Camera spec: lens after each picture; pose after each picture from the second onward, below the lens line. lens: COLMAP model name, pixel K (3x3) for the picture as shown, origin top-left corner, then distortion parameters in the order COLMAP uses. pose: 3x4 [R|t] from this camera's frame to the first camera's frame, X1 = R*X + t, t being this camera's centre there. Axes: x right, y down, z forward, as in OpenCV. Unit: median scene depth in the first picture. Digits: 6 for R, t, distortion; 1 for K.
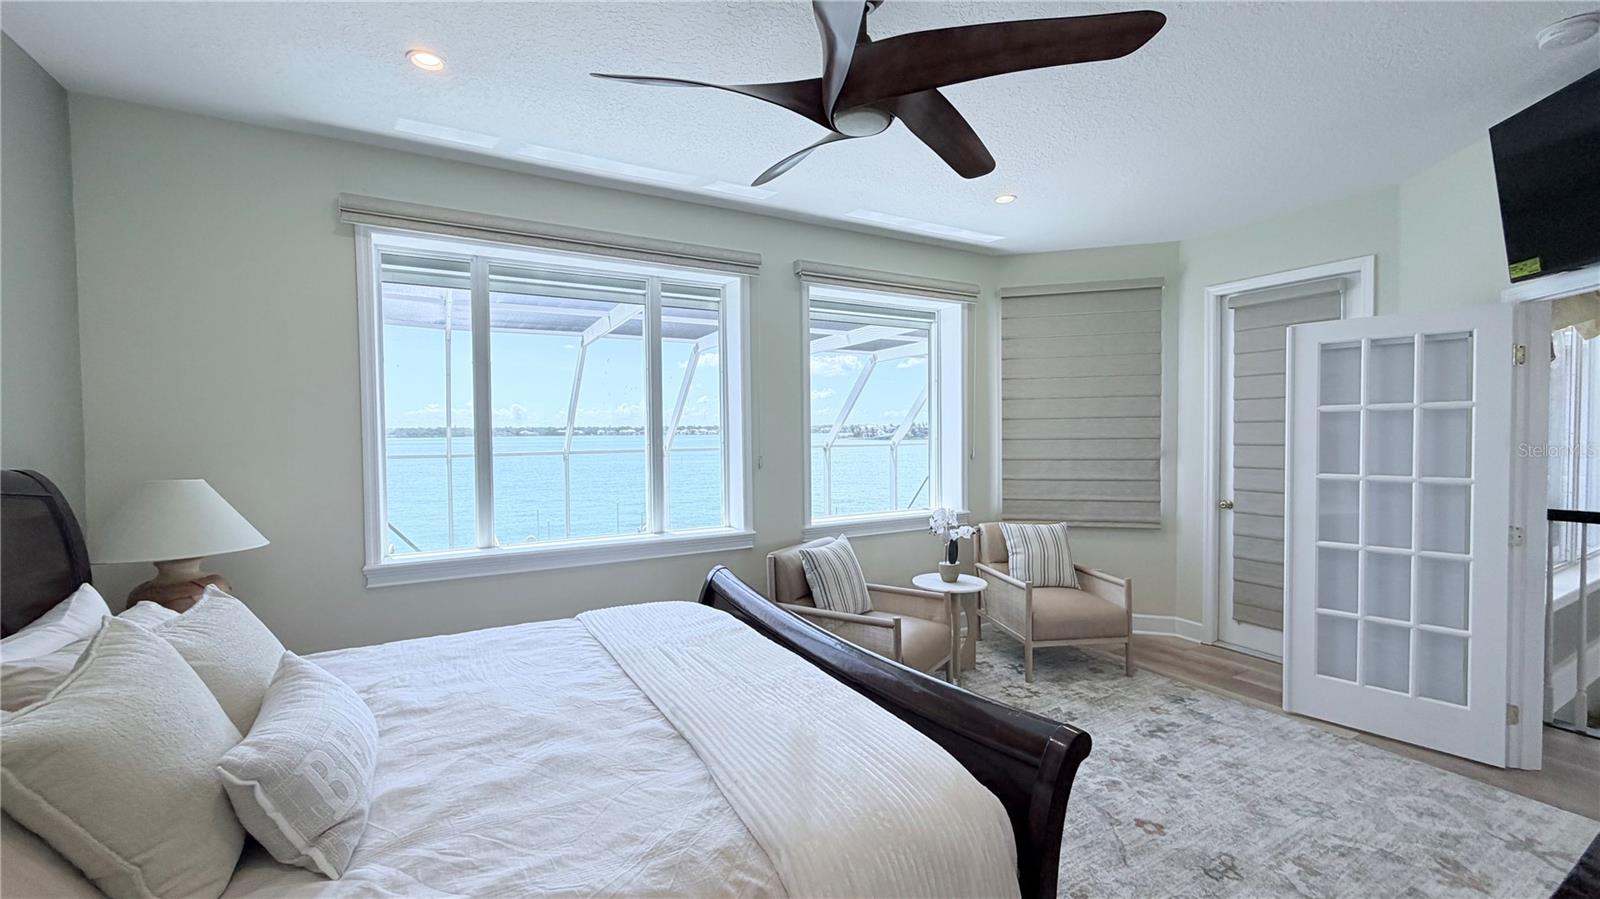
lens RADIAL K [[638.0, 0, 797.0], [0, 638.0, 449.4], [0, 0, 1]] dist [-0.002045, 0.000747]
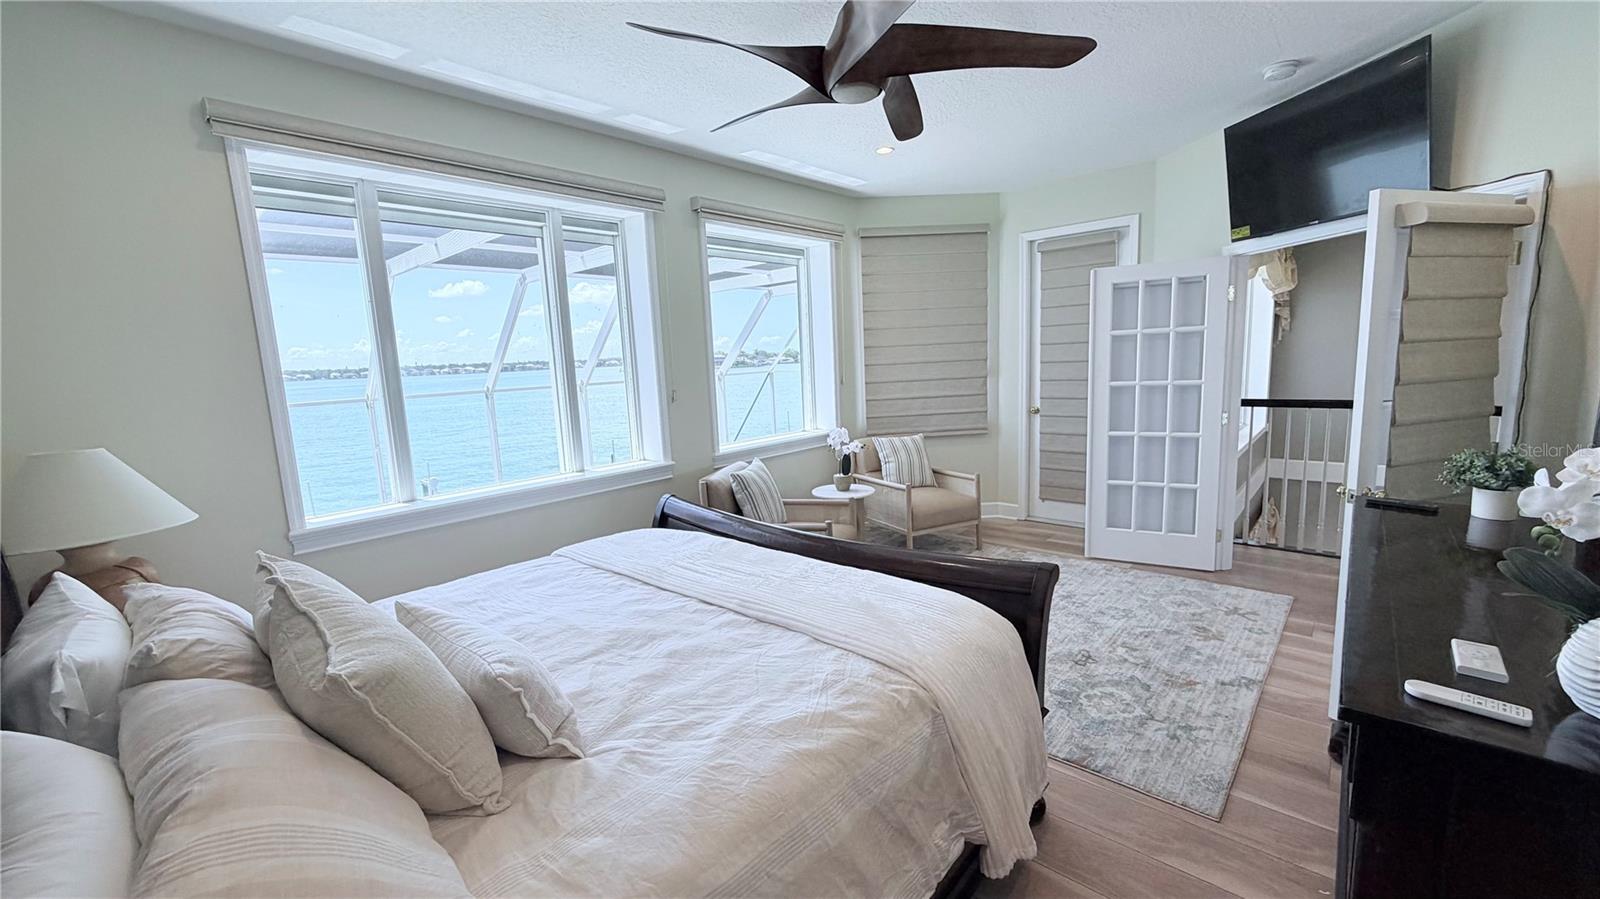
lens RADIAL K [[638.0, 0, 796.6], [0, 638.0, 450.5], [0, 0, 1]] dist [-0.002045, 0.000747]
pose [[0.945546, -0.079834, 0.315548, -0.252205], [0.044621, 0.992095, 0.117292, -0.006204], [-0.322417, -0.096825, 0.941633, -0.072081]]
